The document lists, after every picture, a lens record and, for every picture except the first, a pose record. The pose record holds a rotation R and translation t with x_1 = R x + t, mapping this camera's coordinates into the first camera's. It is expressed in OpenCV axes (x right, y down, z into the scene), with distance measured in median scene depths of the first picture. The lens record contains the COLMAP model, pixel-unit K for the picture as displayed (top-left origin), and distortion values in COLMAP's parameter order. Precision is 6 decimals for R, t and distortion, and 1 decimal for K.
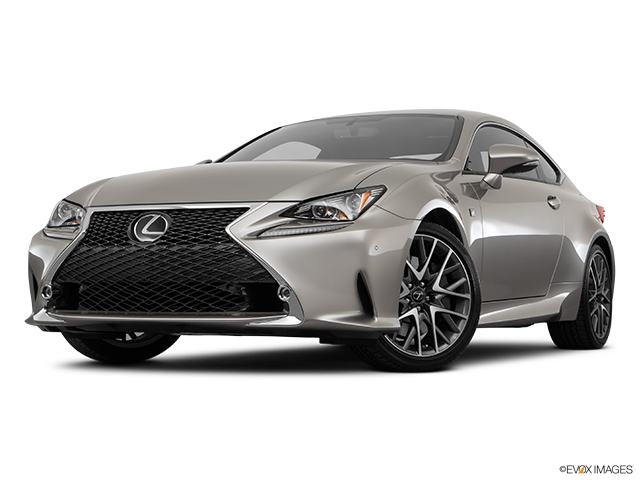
lens RADIAL K [[1228.2, 0, 318.9], [0, 1228.2, 241.2], [0, 0, 1]] dist [0.210008, 0.000000]
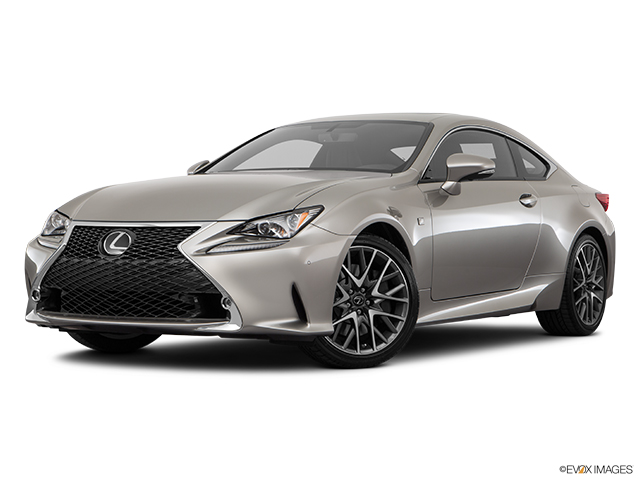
lens RADIAL K [[1350.3, 0, 318.8], [0, 1350.3, 238.3], [0, 0, 1]] dist [0.241063, 0.000000]
pose [[0.995445, 0.002145, -0.095310, 0.163346], [0.002093, 0.999014, 0.044344, -0.067778], [0.095312, -0.044341, 0.994459, -0.231425]]
